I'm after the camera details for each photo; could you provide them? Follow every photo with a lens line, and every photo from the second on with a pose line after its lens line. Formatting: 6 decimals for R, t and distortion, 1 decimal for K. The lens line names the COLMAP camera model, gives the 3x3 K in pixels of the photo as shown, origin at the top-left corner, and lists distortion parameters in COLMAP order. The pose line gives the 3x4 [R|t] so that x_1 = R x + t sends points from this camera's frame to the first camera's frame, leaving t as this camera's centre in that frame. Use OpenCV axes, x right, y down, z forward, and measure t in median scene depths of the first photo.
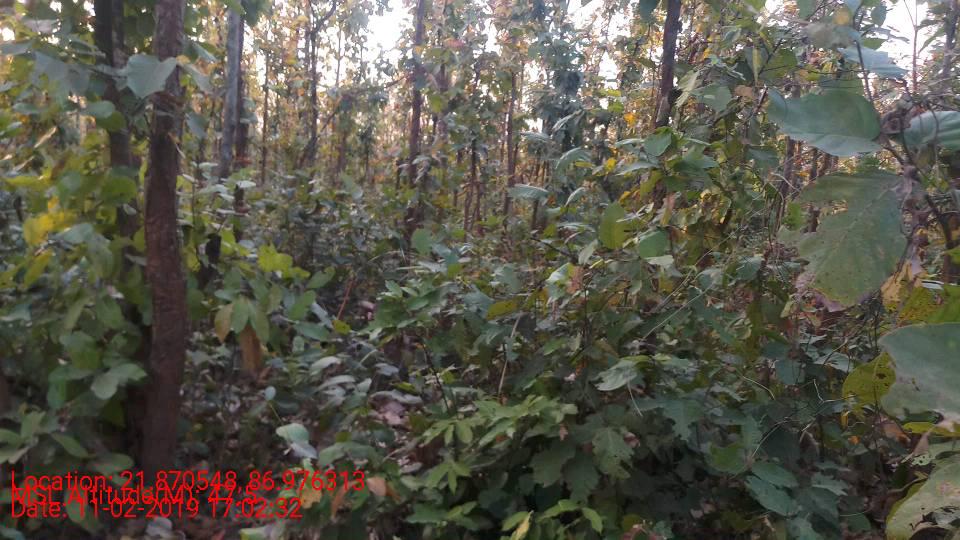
lens RADIAL K [[798.9, 0, 486.5], [0, 798.9, 264.2], [0, 0, 1]] dist [0.004252, -0.032506]
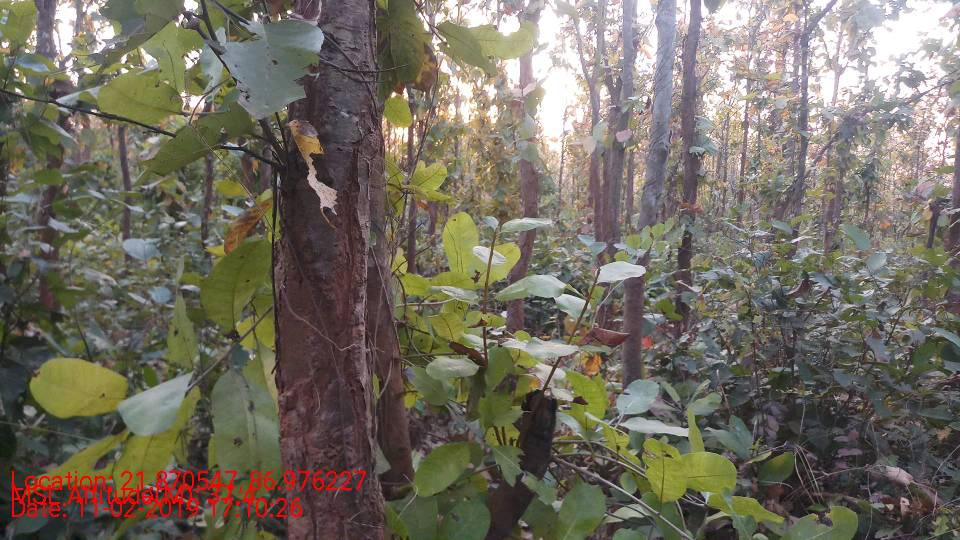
lens RADIAL K [[798.9, 0, 483.9], [0, 798.9, 274.5], [0, 0, 1]] dist [0.004252, -0.032506]
pose [[0.833186, 0.024733, -0.552440, -0.082746], [-0.049369, 0.998337, -0.029763, -0.048893], [0.550785, 0.052071, 0.833021, 0.372632]]
